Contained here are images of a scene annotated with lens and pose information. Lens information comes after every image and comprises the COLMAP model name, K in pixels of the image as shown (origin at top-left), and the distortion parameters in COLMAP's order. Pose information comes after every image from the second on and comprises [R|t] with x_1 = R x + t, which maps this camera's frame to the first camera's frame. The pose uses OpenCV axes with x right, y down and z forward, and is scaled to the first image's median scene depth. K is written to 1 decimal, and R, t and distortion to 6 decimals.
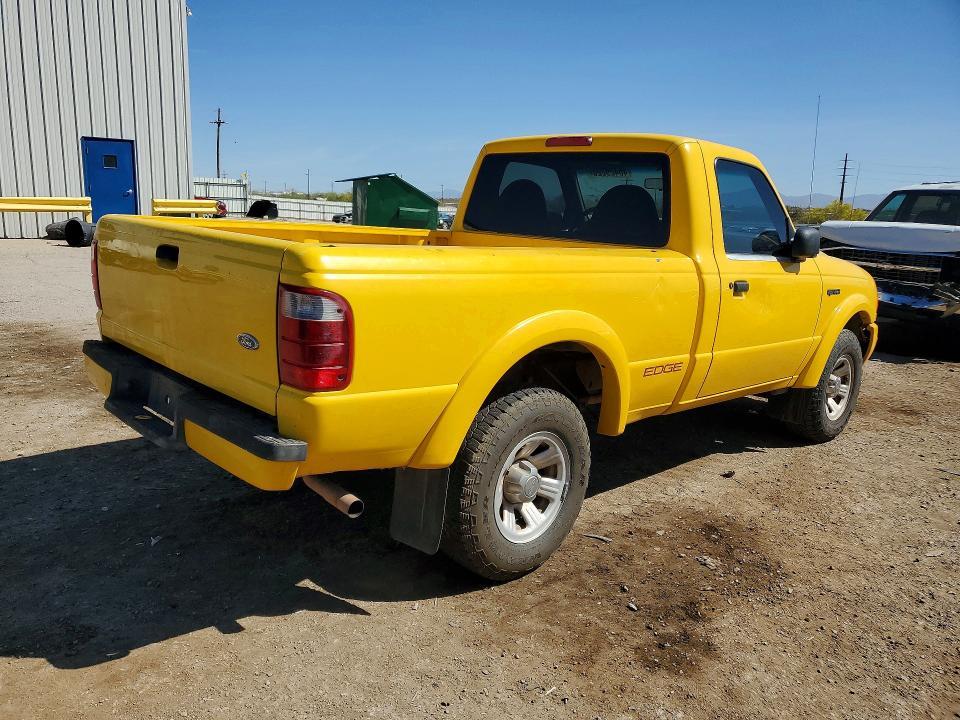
lens RADIAL K [[770.2, 0, 480.2], [0, 770.2, 358.8], [0, 0, 1]] dist [0.051228, -0.005981]
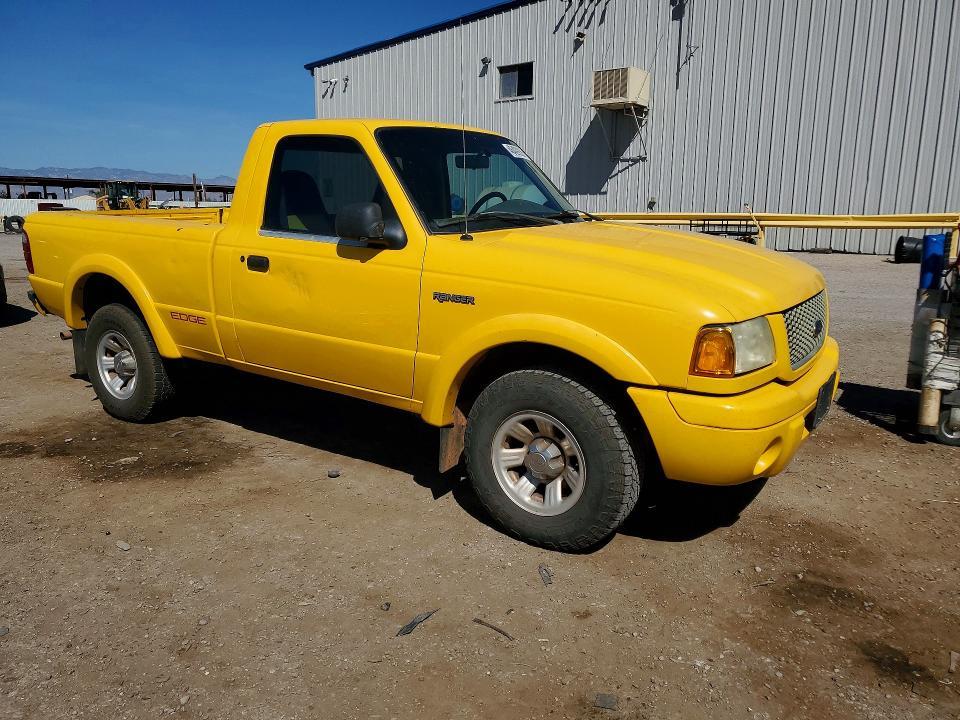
lens RADIAL K [[770.2, 0, 480.5], [0, 770.2, 359.9], [0, 0, 1]] dist [0.051228, -0.005981]
pose [[0.169376, 0.156201, -0.973095, 1.400582], [-0.192609, 0.973568, 0.122752, -0.149659], [0.966547, 0.166636, 0.194985, 1.107400]]
